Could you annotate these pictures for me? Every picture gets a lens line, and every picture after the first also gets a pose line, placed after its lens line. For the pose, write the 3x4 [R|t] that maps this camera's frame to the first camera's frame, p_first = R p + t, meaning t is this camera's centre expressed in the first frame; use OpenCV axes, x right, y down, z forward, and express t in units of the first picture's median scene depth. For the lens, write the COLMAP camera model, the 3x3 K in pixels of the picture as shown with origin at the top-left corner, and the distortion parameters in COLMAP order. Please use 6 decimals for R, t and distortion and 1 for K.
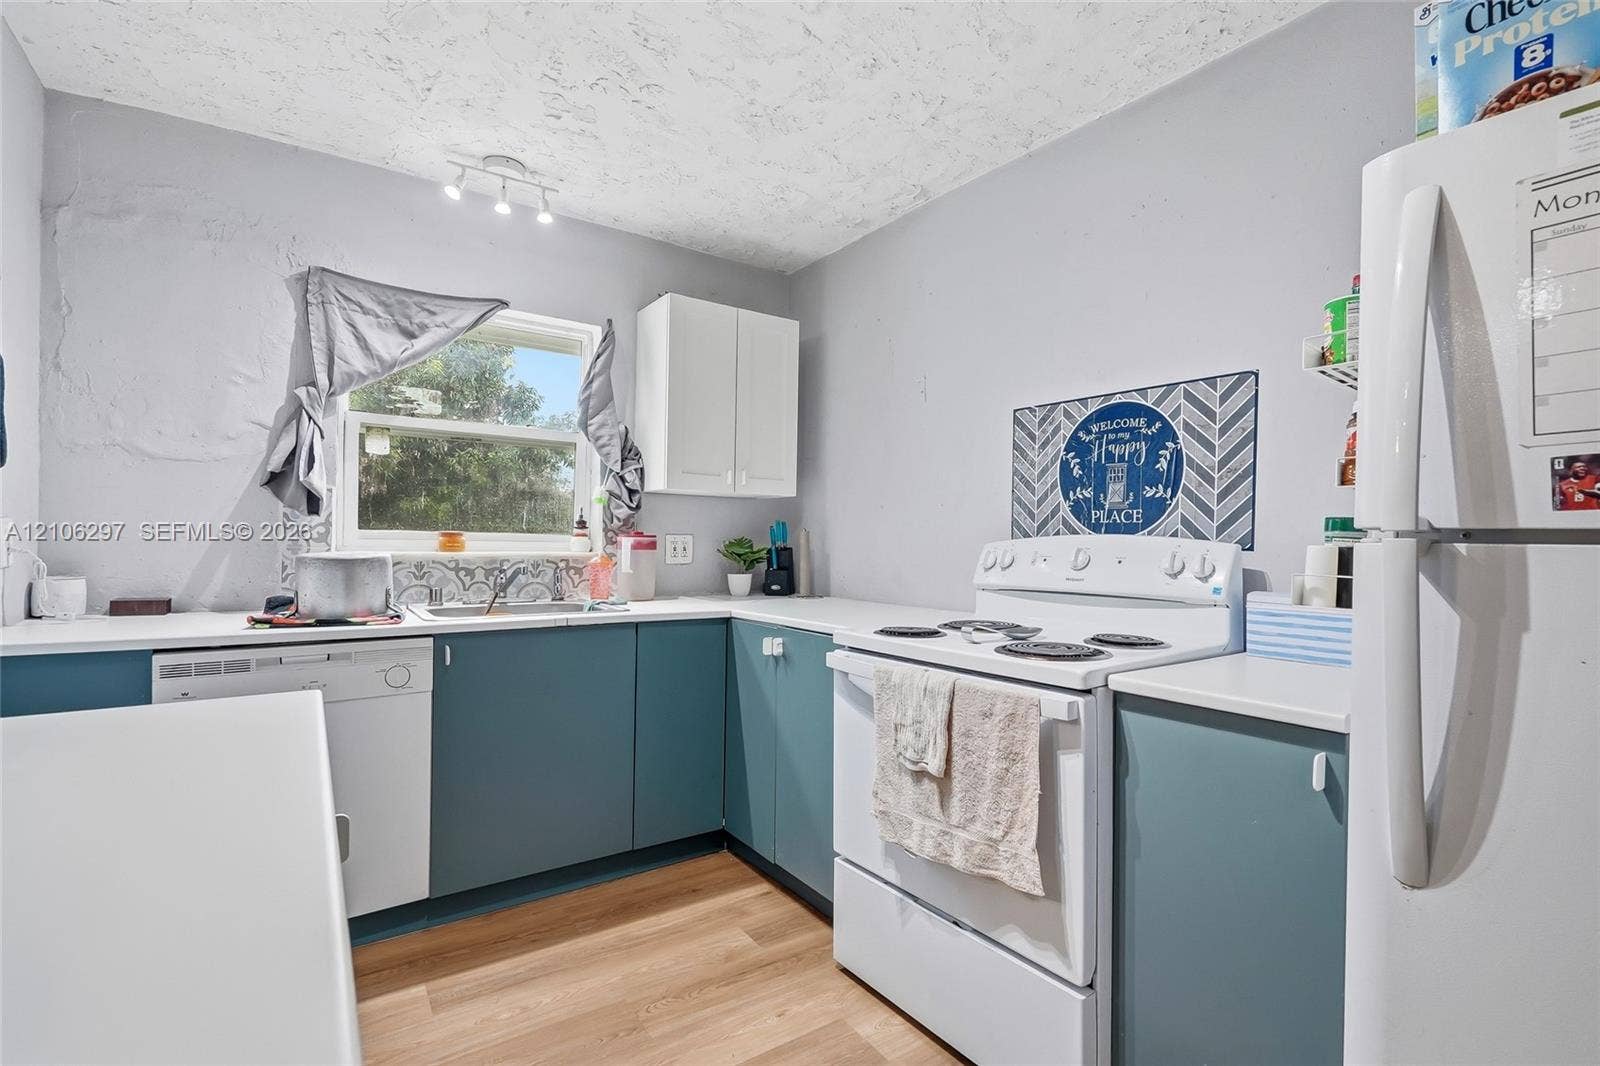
lens RADIAL K [[731.0, 0, 799.5], [0, 731.0, 534.7], [0, 0, 1]] dist [0.001182, -0.000686]
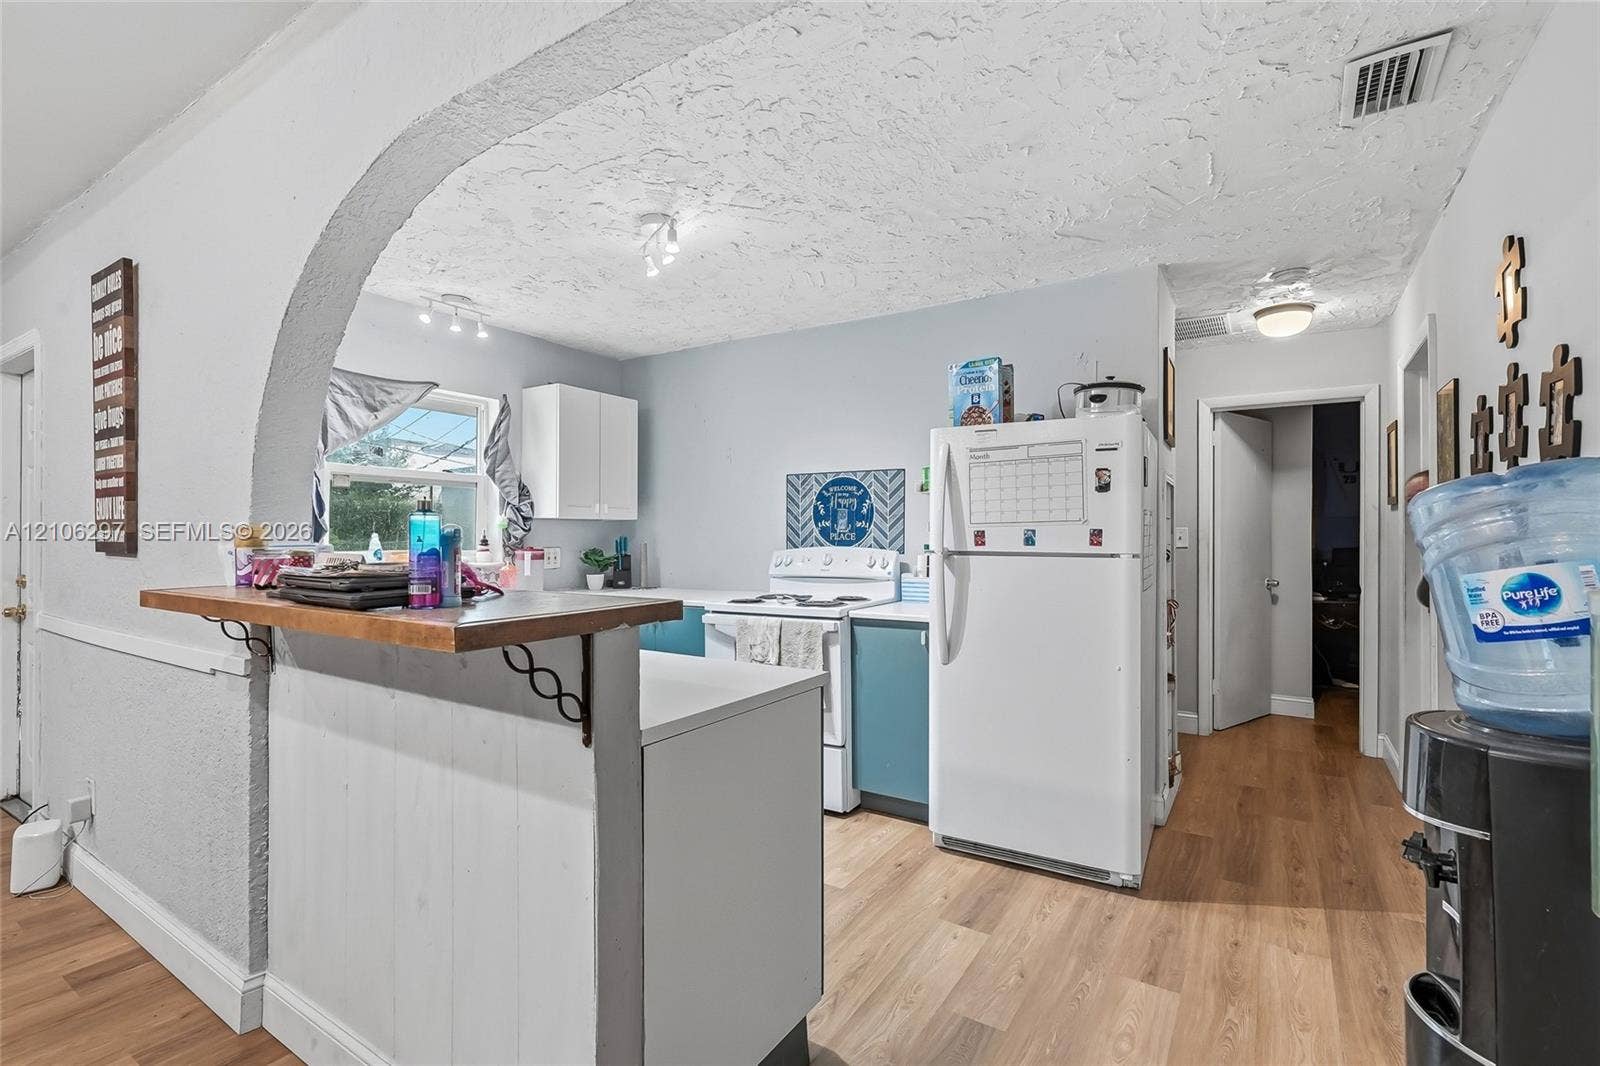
lens RADIAL K [[731.0, 0, 799.5], [0, 731.0, 534.7], [0, 0, 1]] dist [0.001182, -0.000686]
pose [[0.920951, -0.016254, 0.389340, -0.400512], [0.013120, 0.999857, 0.010706, -0.049648], [-0.389458, -0.004751, 0.921032, -0.692373]]
